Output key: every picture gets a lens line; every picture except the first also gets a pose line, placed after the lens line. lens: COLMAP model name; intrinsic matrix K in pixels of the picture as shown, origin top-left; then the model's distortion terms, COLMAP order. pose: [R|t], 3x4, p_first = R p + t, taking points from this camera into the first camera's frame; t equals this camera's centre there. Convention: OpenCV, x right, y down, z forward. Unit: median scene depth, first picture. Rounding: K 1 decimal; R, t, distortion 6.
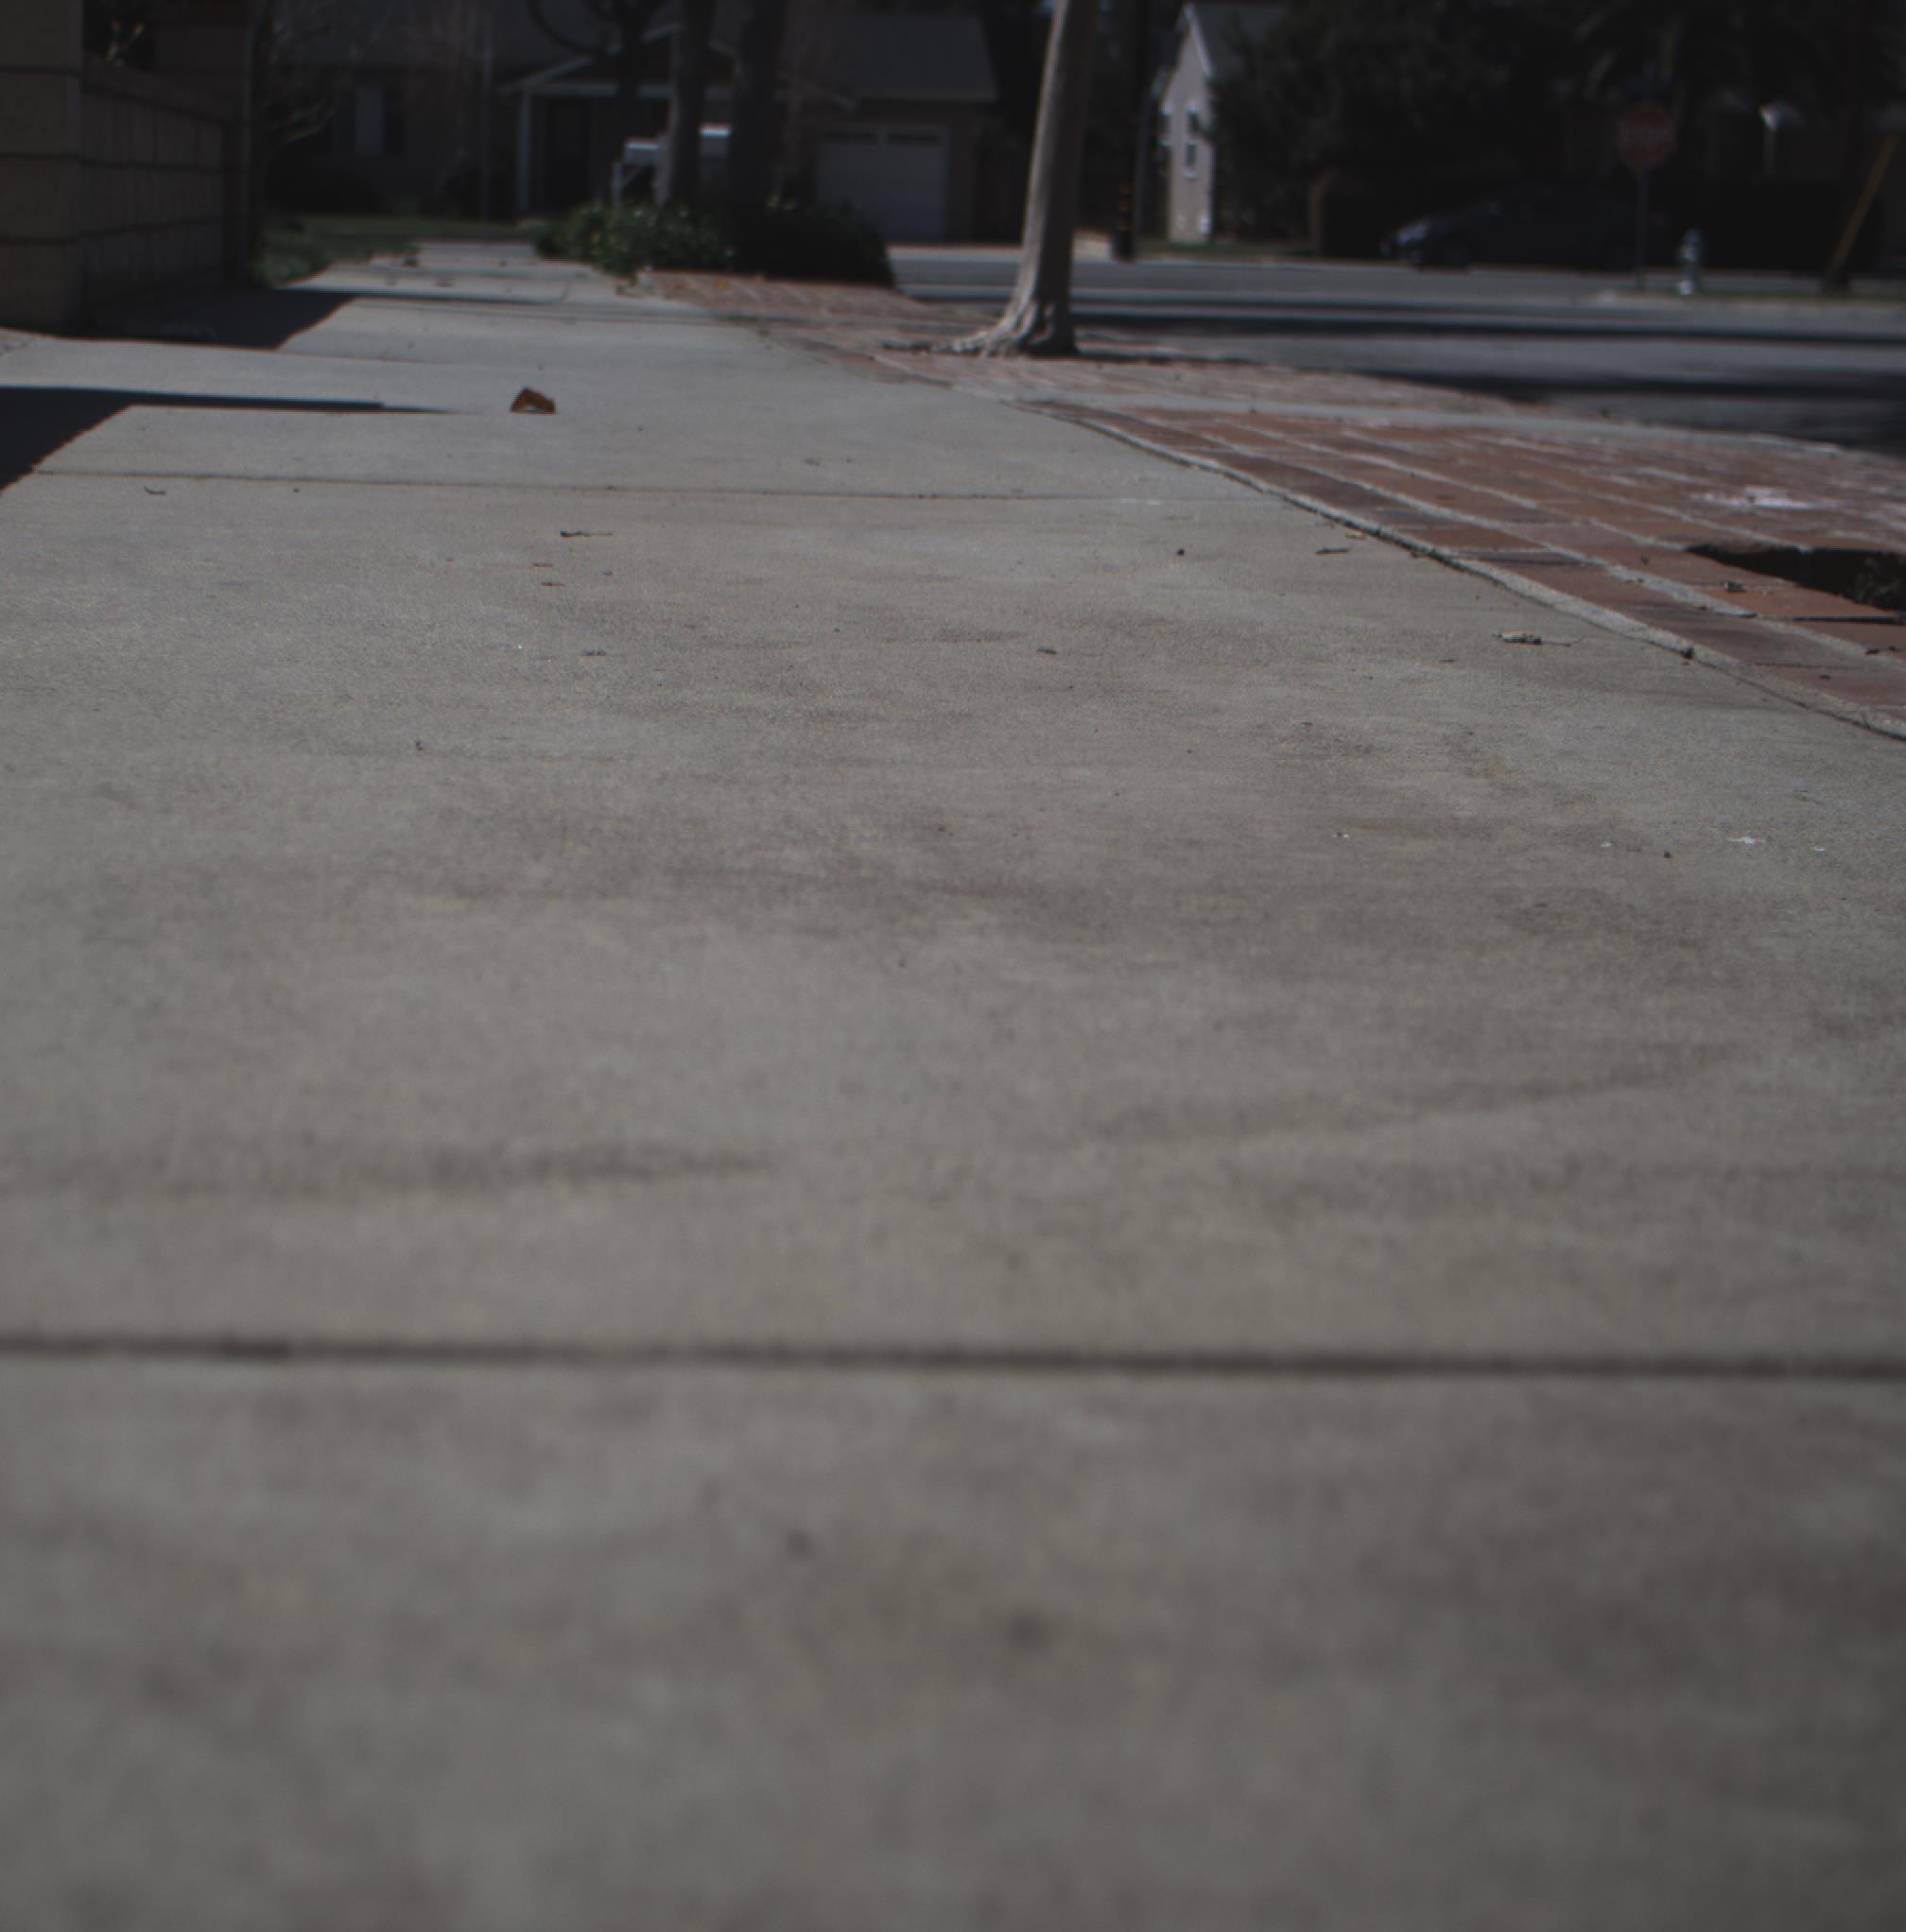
lens RADIAL K [[4208.3, 0, 730.7], [0, 4208.3, 907.6], [0, 0, 1]] dist [-0.169547, 0.729397]
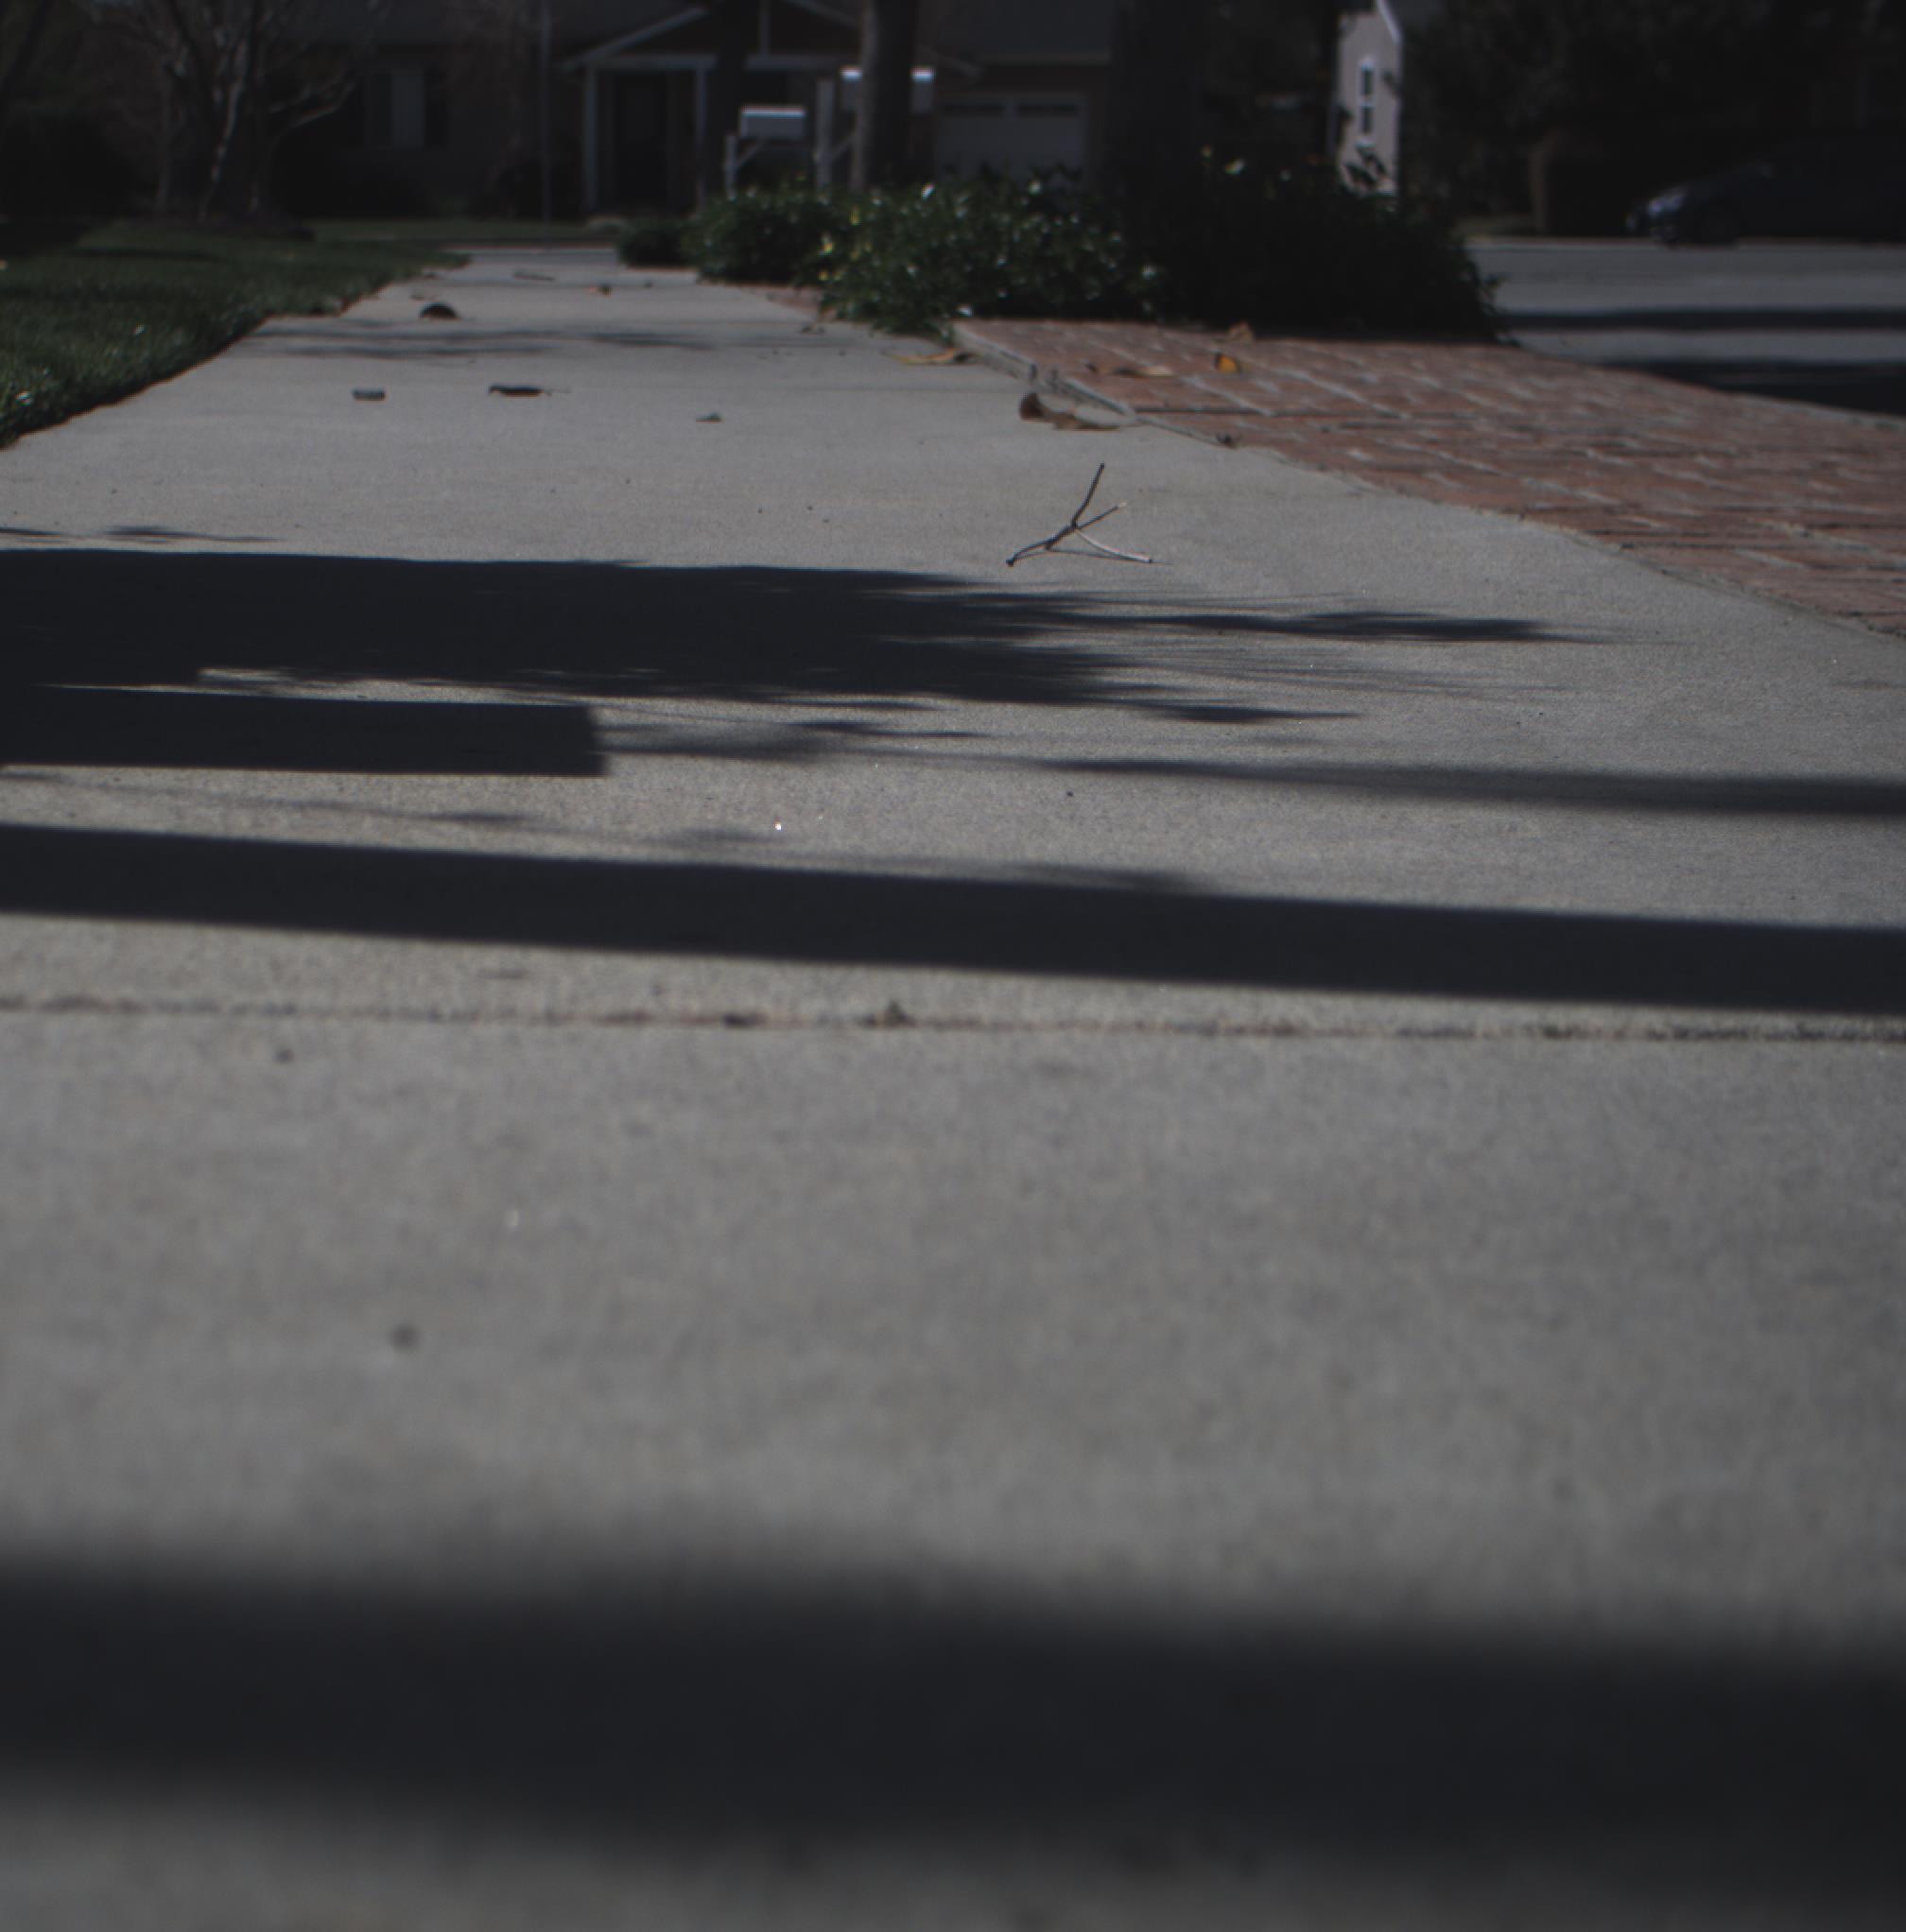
lens RADIAL K [[4208.3, 0, 730.7], [0, 4208.3, 907.6], [0, 0, 1]] dist [-0.169547, 0.729397]
pose [[0.999483, -0.027291, -0.017009, -0.013578], [0.027315, 0.999626, 0.001194, -0.031377], [0.016970, -0.001658, 0.999855, 0.191803]]
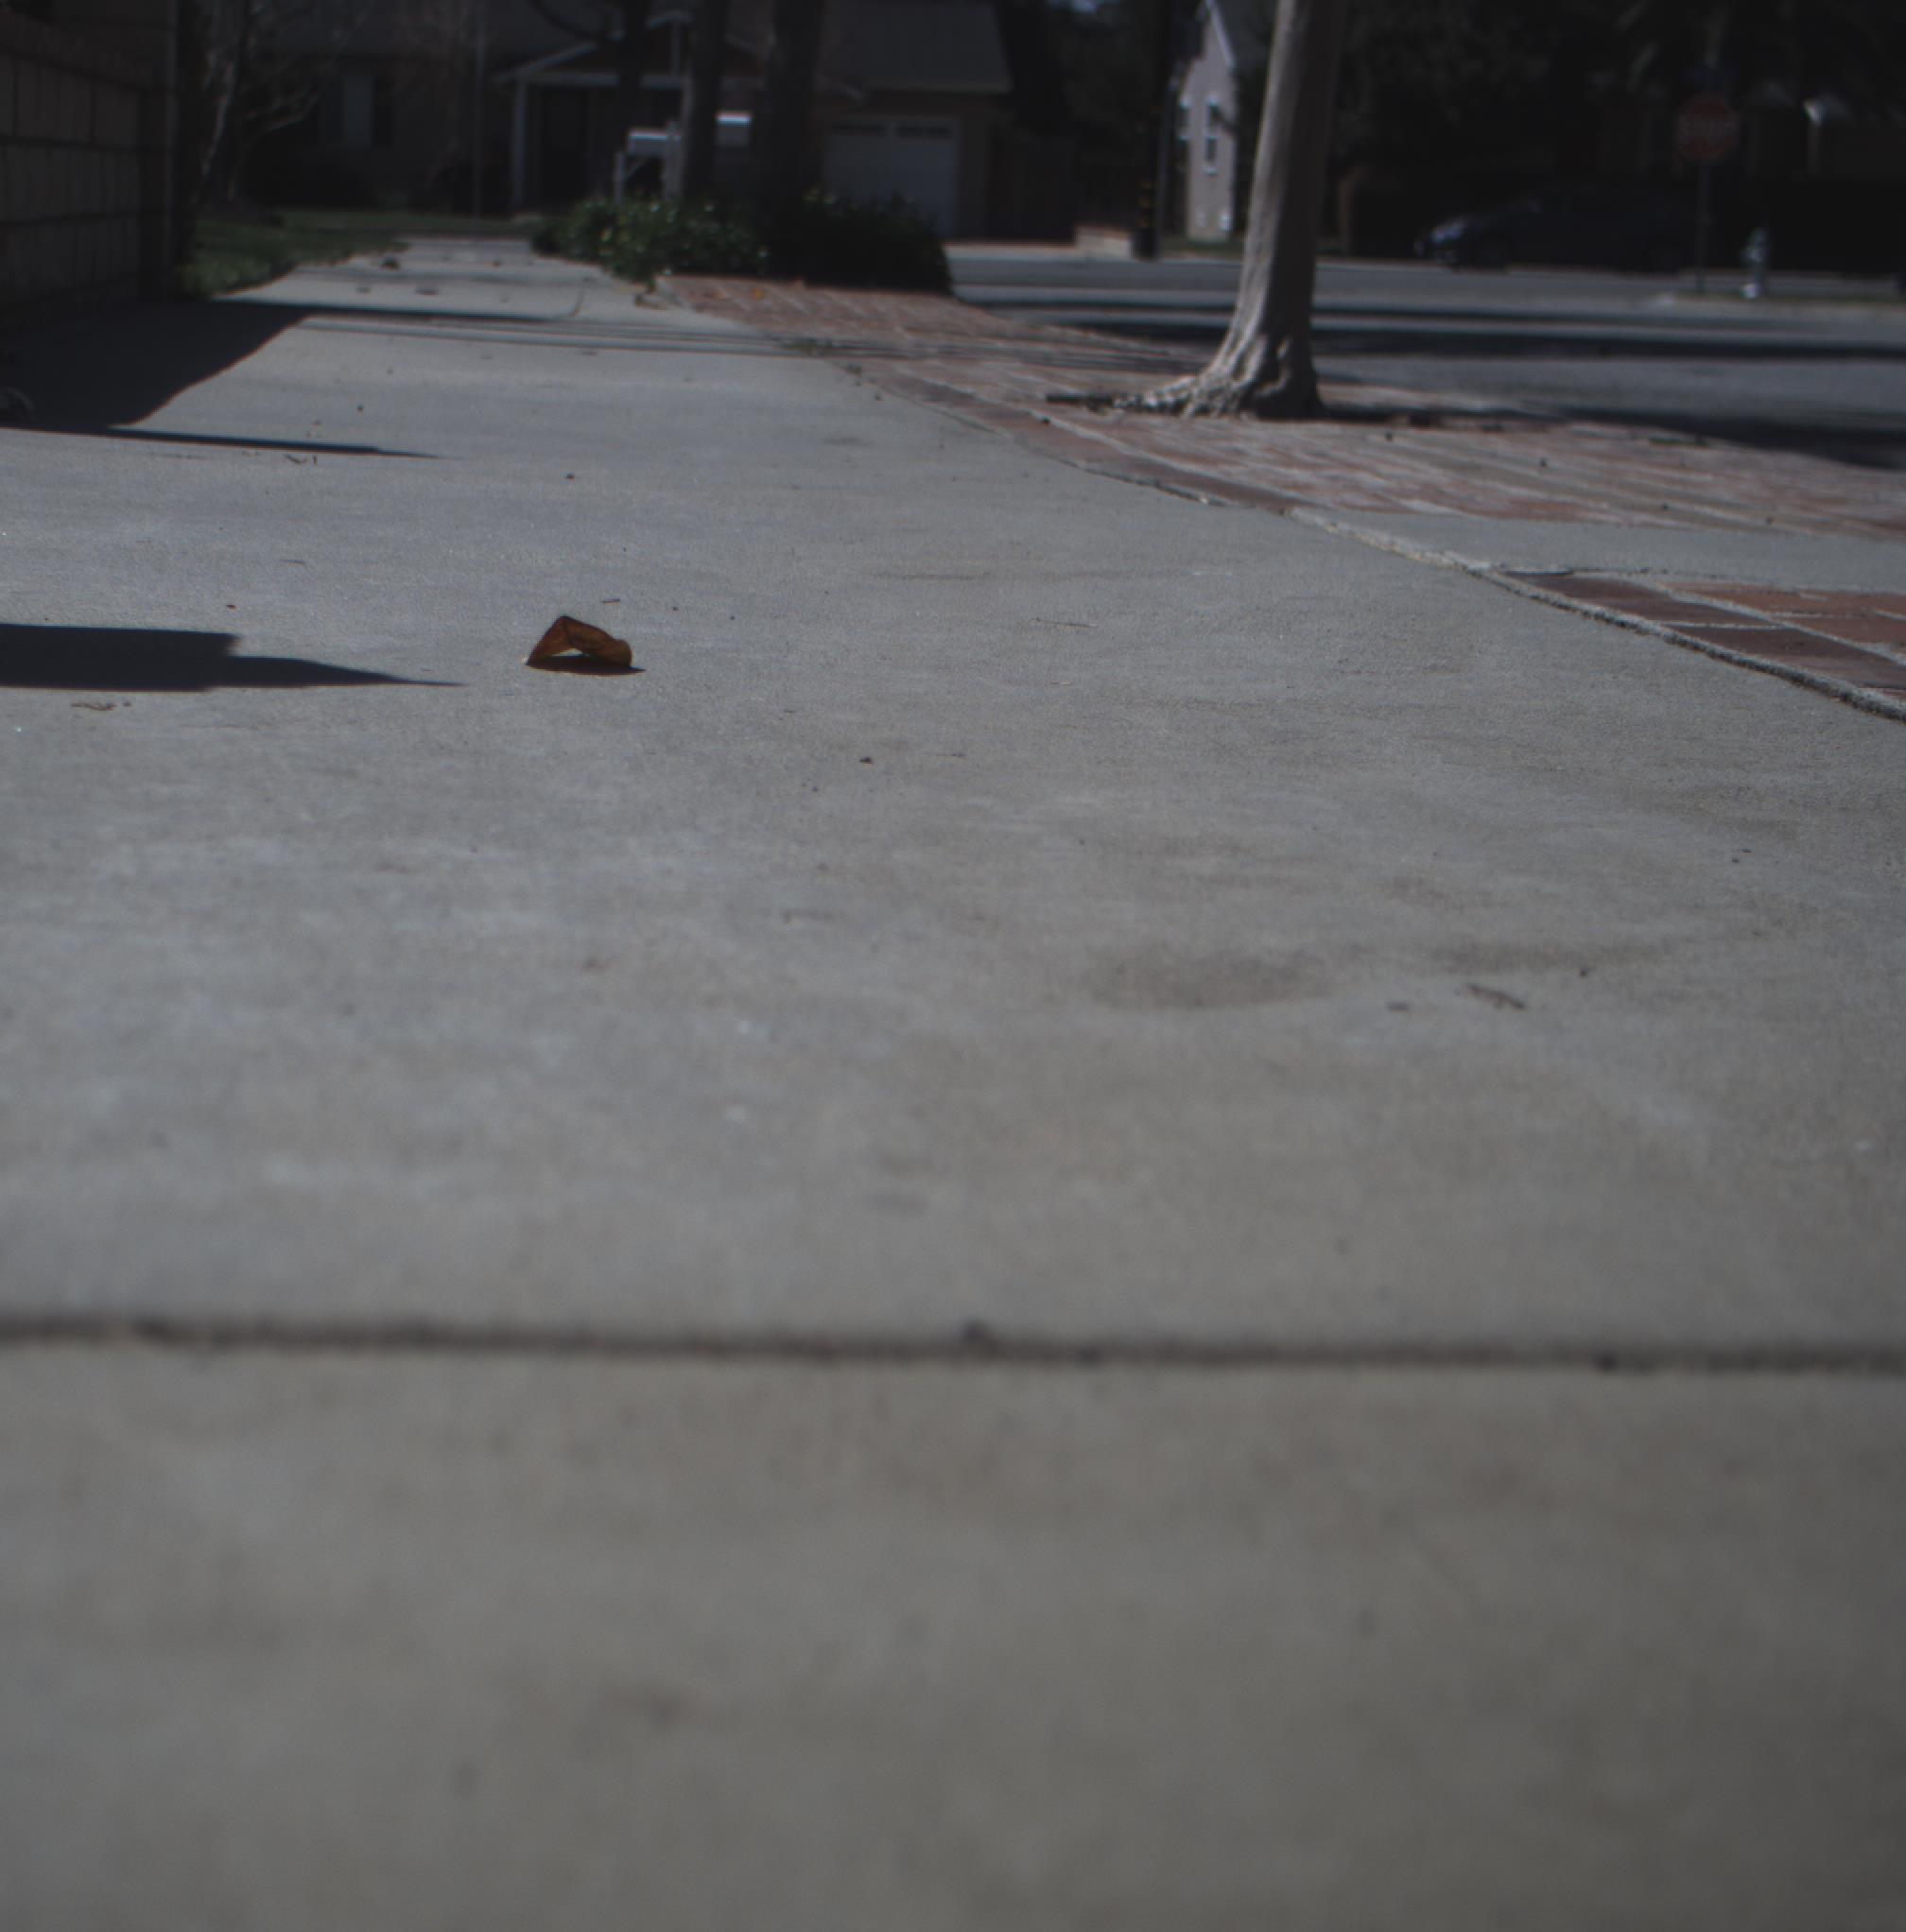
lens RADIAL K [[4208.3, 0, 730.7], [0, 4208.3, 907.6], [0, 0, 1]] dist [-0.169547, 0.729397]
pose [[0.999994, 0.002837, 0.002103, -0.002864], [-0.002839, 0.999995, 0.001152, -0.008286], [-0.002100, -0.001158, 0.999997, 0.050172]]
